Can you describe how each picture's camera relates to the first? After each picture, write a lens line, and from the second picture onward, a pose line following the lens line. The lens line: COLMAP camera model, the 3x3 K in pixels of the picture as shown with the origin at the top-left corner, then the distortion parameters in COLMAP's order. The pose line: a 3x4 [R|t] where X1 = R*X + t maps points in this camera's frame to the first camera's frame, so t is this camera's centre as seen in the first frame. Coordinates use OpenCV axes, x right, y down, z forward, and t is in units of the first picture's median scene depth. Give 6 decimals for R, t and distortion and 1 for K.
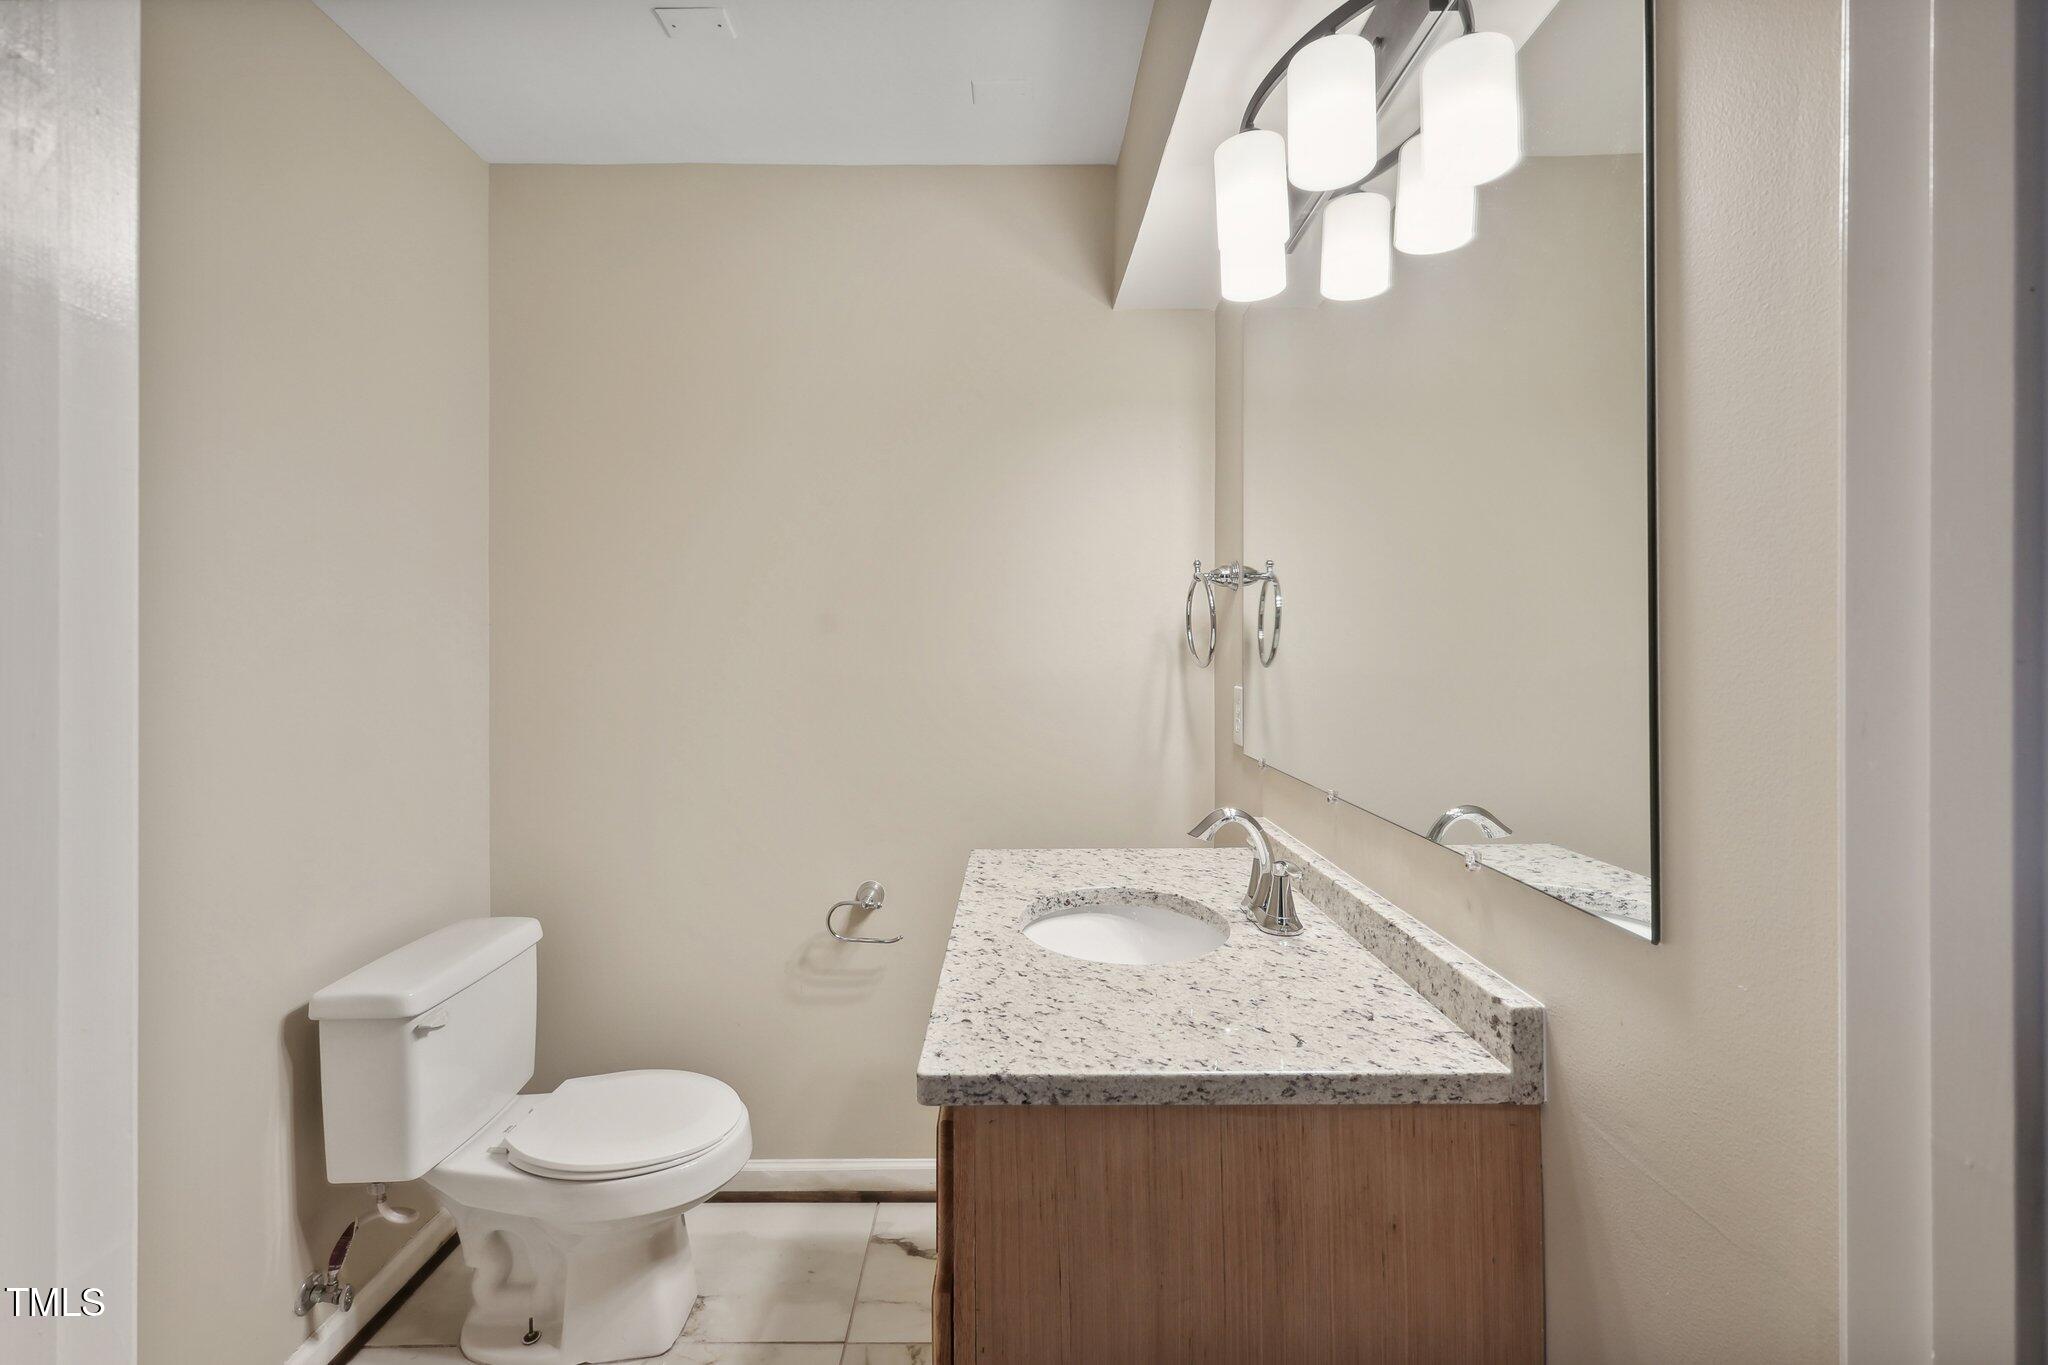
lens RADIAL K [[890.9, 0, 1022.1], [0, 890.9, 669.3], [0, 0, 1]] dist [0.001128, 0.000246]
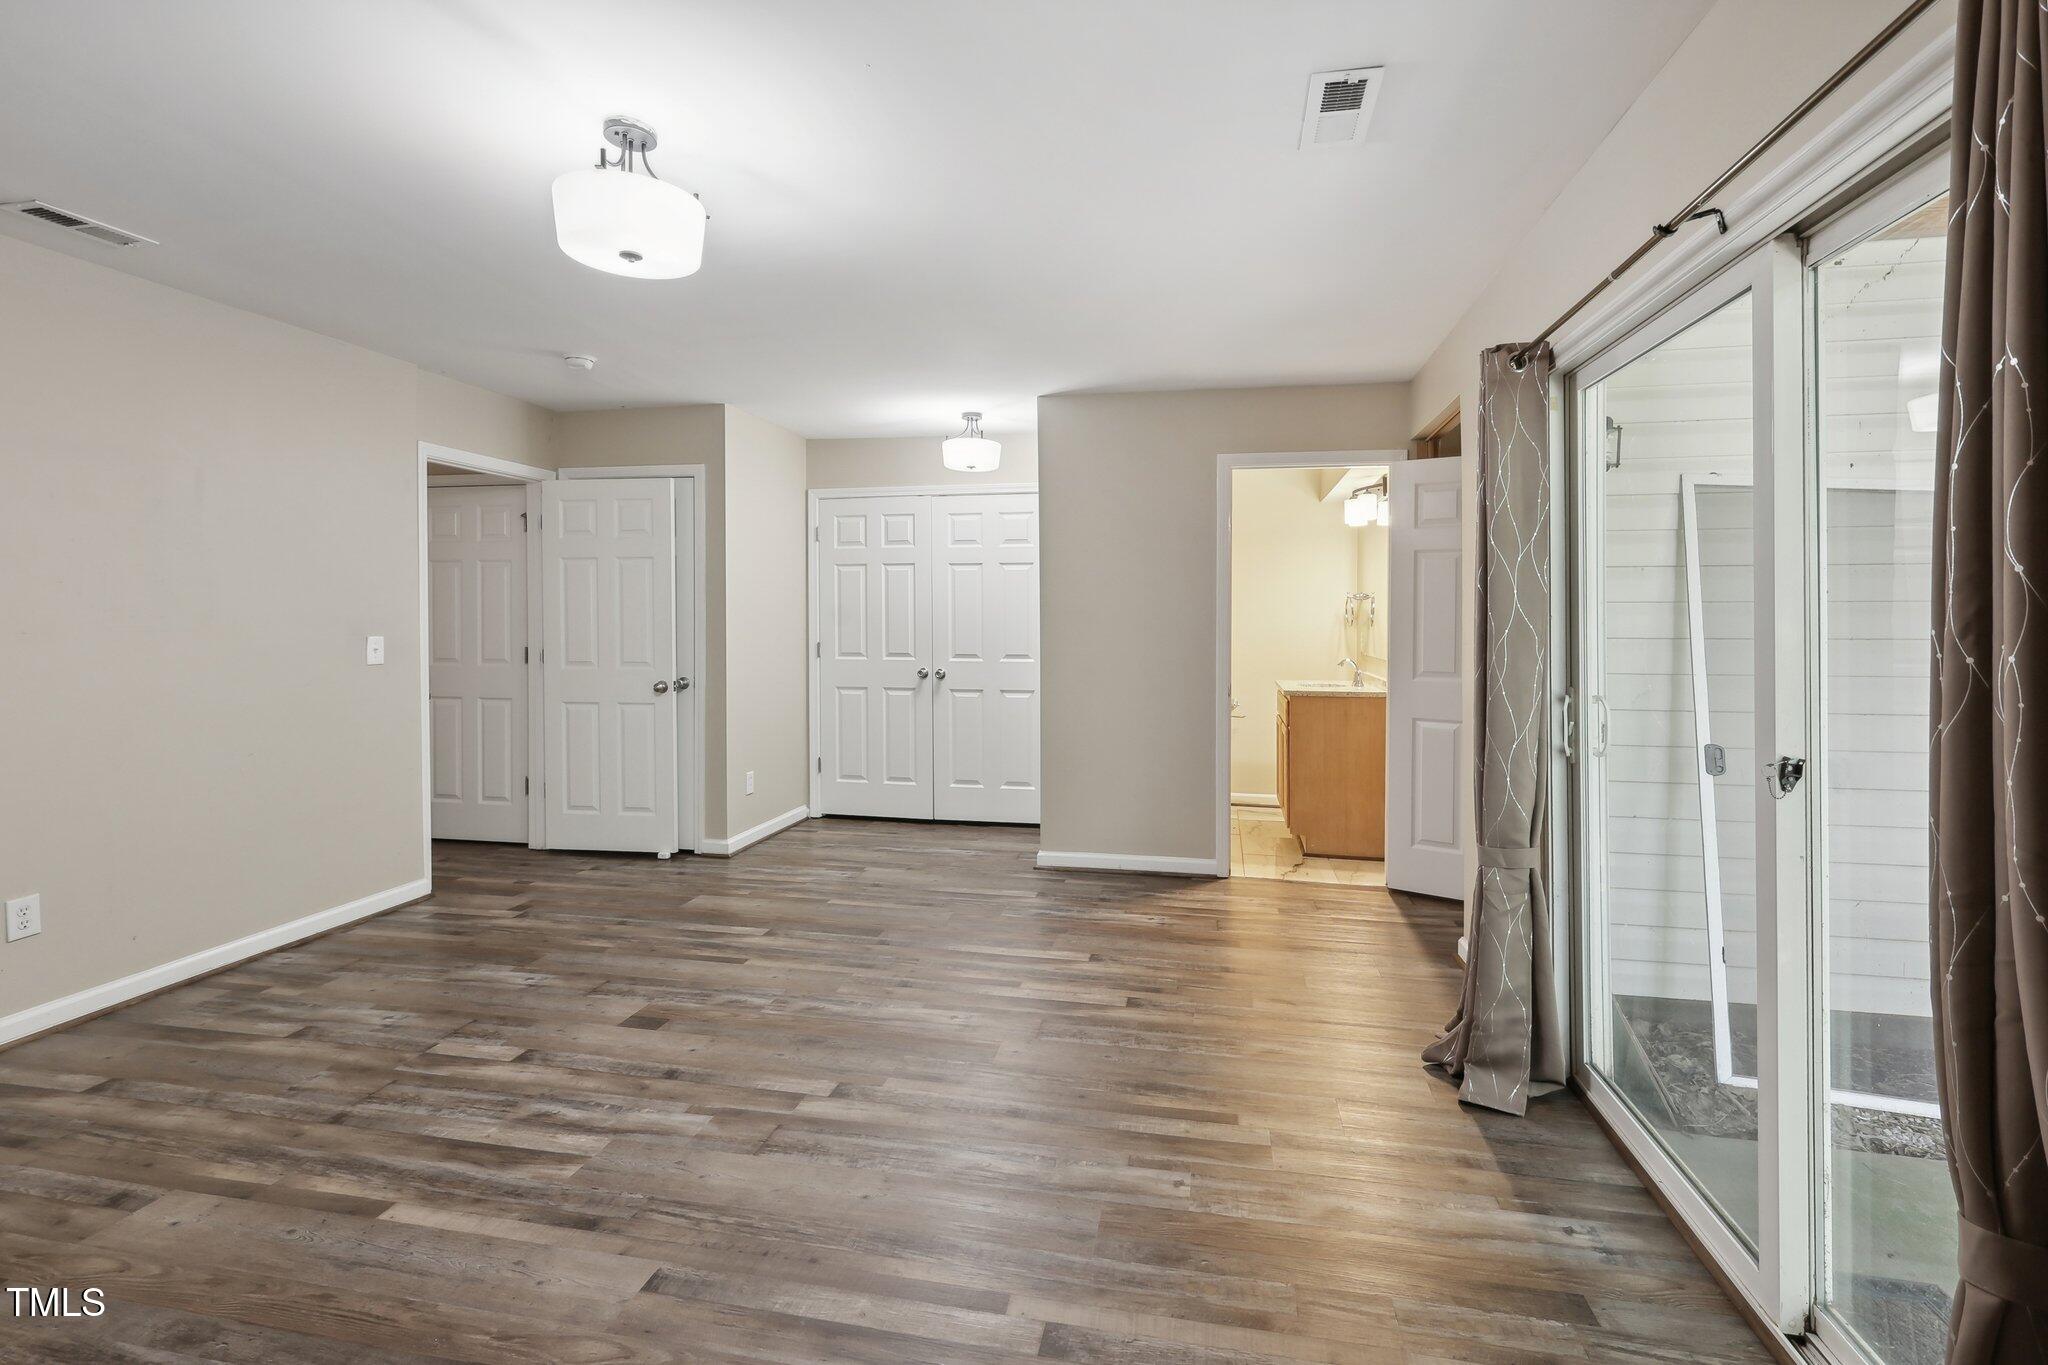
lens RADIAL K [[900.6, 0, 1024.9], [0, 900.6, 627.7], [0, 0, 1]] dist [-0.000804, 0.000246]
pose [[0.975576, 0.001925, -0.219653, -0.254761], [-0.002159, 0.999997, -0.000825, 0.007950], [0.219651, 0.001279, 0.975578, -2.771486]]
